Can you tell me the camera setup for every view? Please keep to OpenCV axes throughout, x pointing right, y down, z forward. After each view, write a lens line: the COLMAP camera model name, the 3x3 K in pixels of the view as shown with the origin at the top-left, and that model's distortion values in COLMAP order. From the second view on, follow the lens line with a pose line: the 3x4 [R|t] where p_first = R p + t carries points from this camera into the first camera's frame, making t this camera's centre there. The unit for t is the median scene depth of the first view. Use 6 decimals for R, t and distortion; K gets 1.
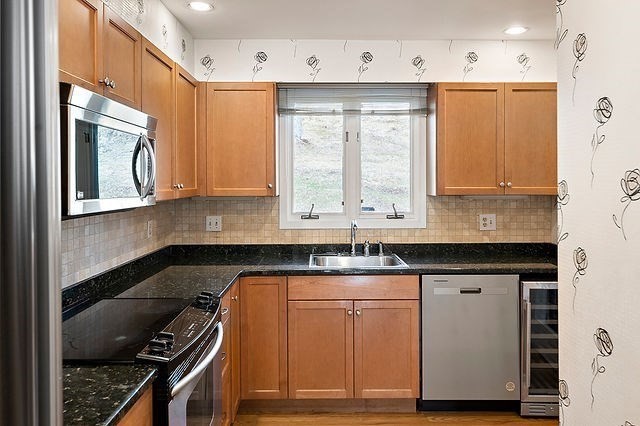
lens RADIAL K [[484.4, 0, 321.6], [0, 484.4, 184.8], [0, 0, 1]] dist [0.004572, 0.000442]
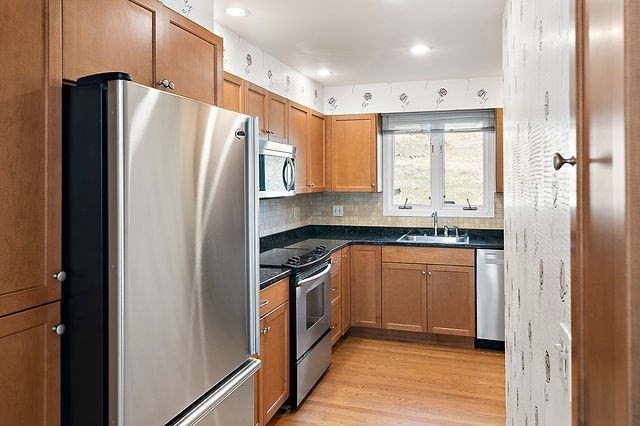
lens RADIAL K [[484.4, 0, 321.6], [0, 484.4, 184.8], [0, 0, 1]] dist [0.004572, 0.000442]
pose [[0.951952, 0.003819, -0.306224, 0.189632], [-0.003309, 0.999992, 0.002185, -0.000760], [0.306230, -0.001066, 0.951957, -0.427454]]
